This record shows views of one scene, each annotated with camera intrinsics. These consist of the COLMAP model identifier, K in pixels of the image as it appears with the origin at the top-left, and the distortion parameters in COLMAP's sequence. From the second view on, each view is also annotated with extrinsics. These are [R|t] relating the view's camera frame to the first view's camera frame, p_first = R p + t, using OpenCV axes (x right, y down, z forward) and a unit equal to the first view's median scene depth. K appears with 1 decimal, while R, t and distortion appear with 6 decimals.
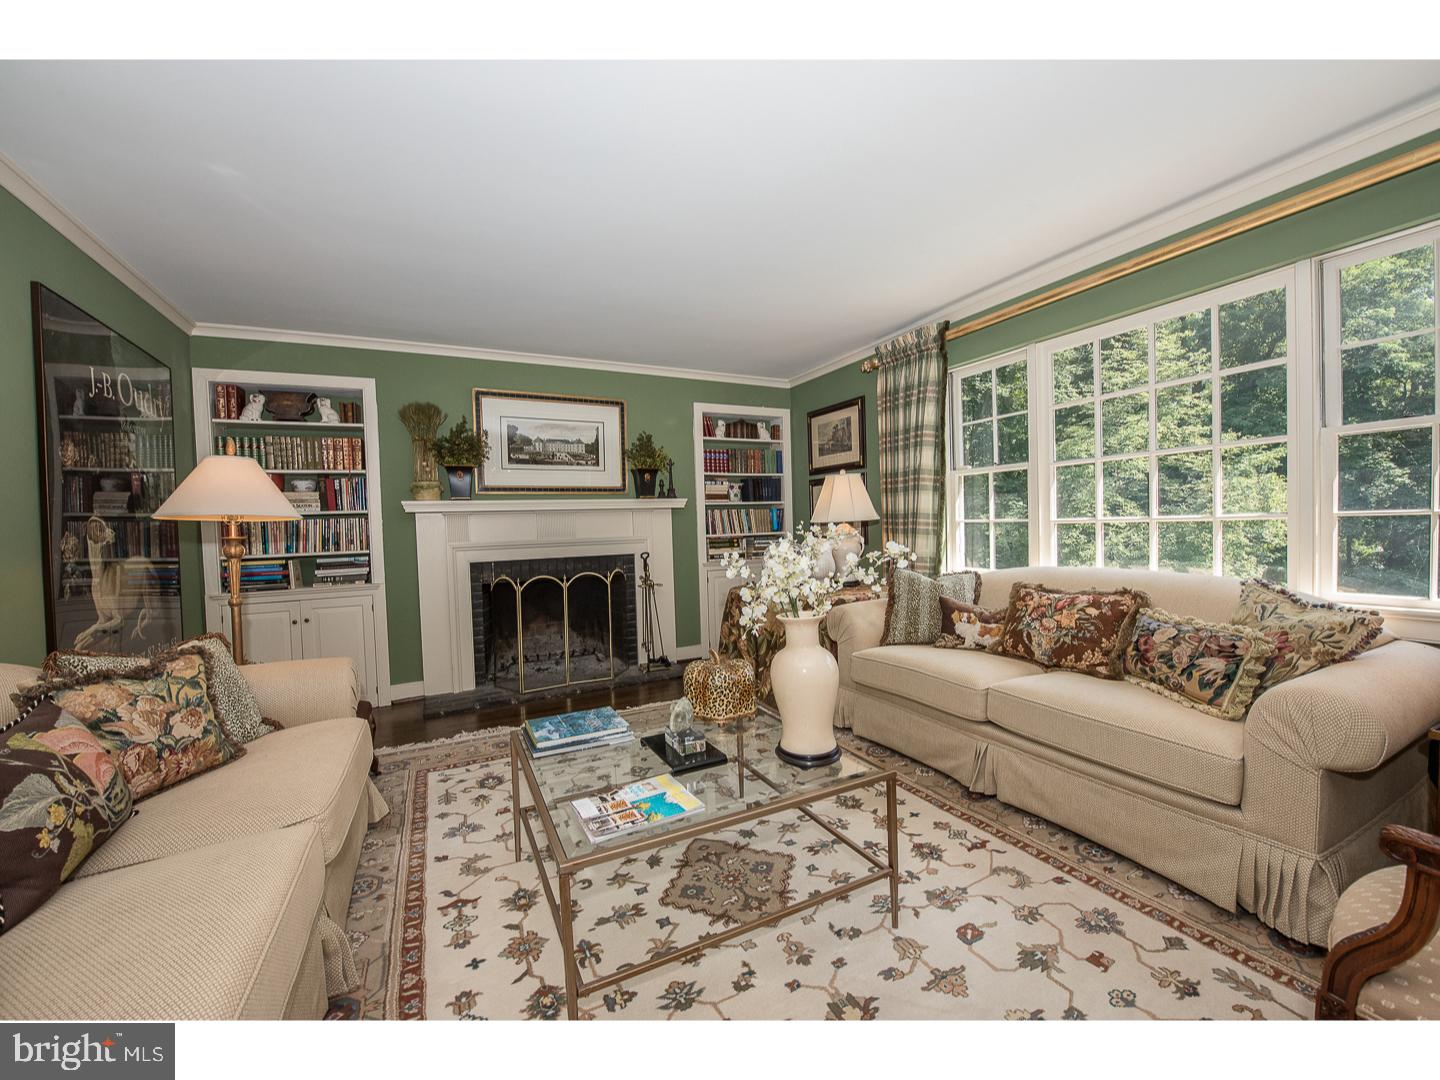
lens RADIAL K [[575.4, 0, 721.3], [0, 575.4, 542.1], [0, 0, 1]] dist [-0.015067, -0.000677]
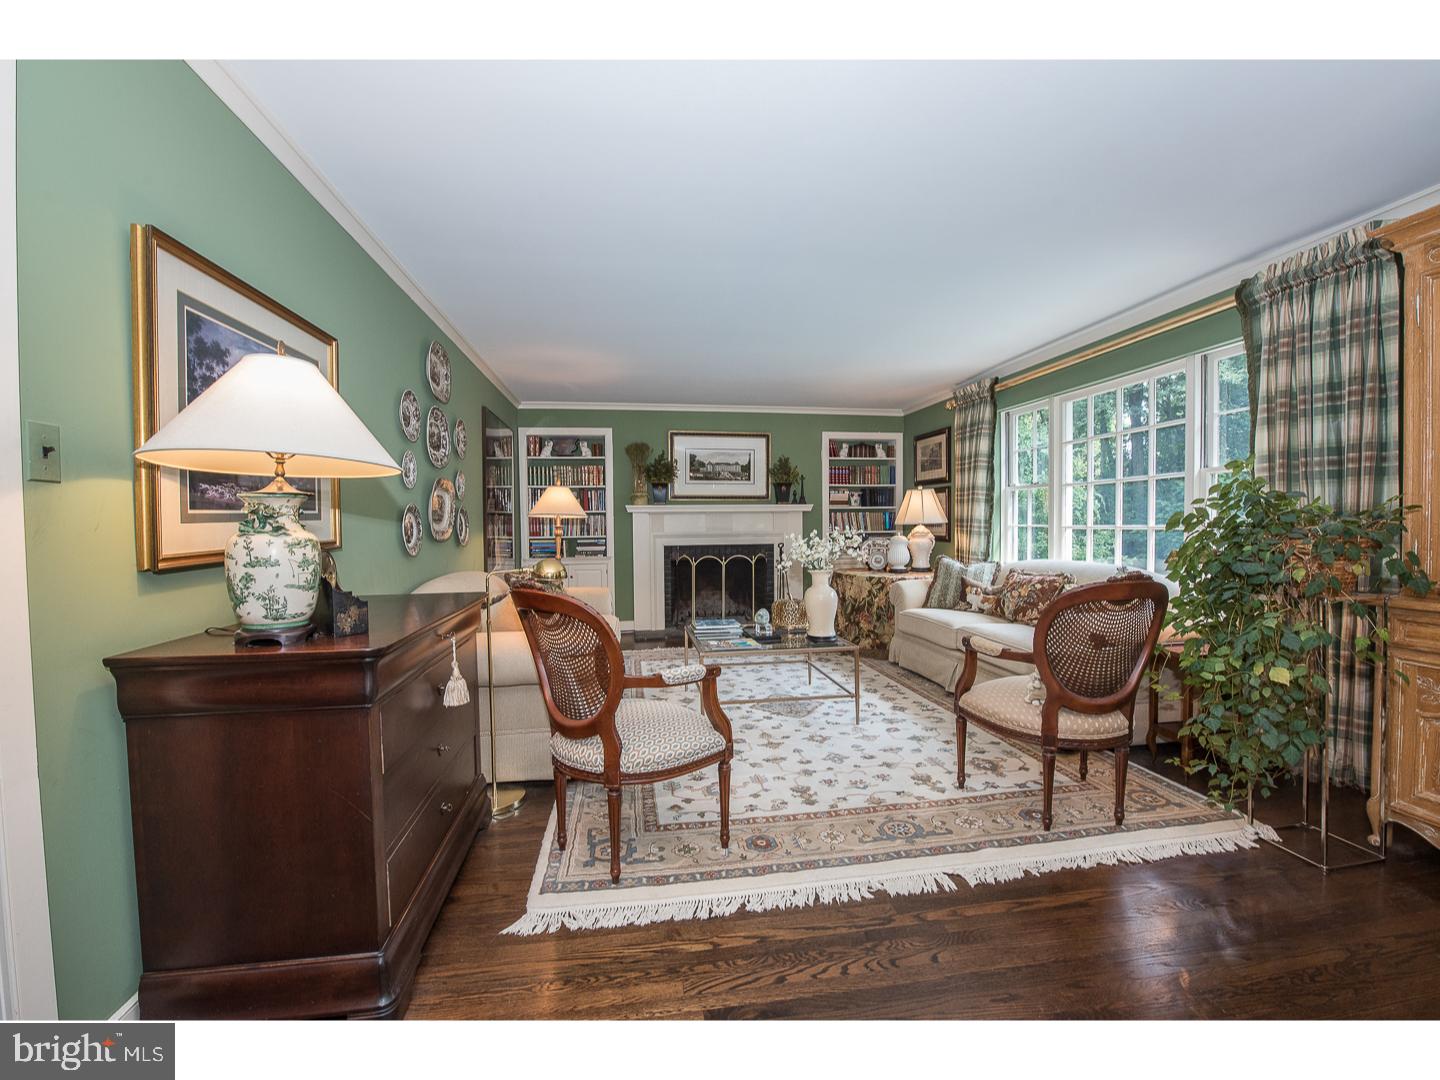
lens RADIAL K [[575.4, 0, 713.5], [0, 575.4, 540.1], [0, 0, 1]] dist [-0.015067, -0.000677]
pose [[0.950085, 0.029405, -0.310602, 0.166629], [-0.028455, 0.999566, 0.007589, 0.005636], [0.310690, 0.001628, 0.950510, -0.426887]]
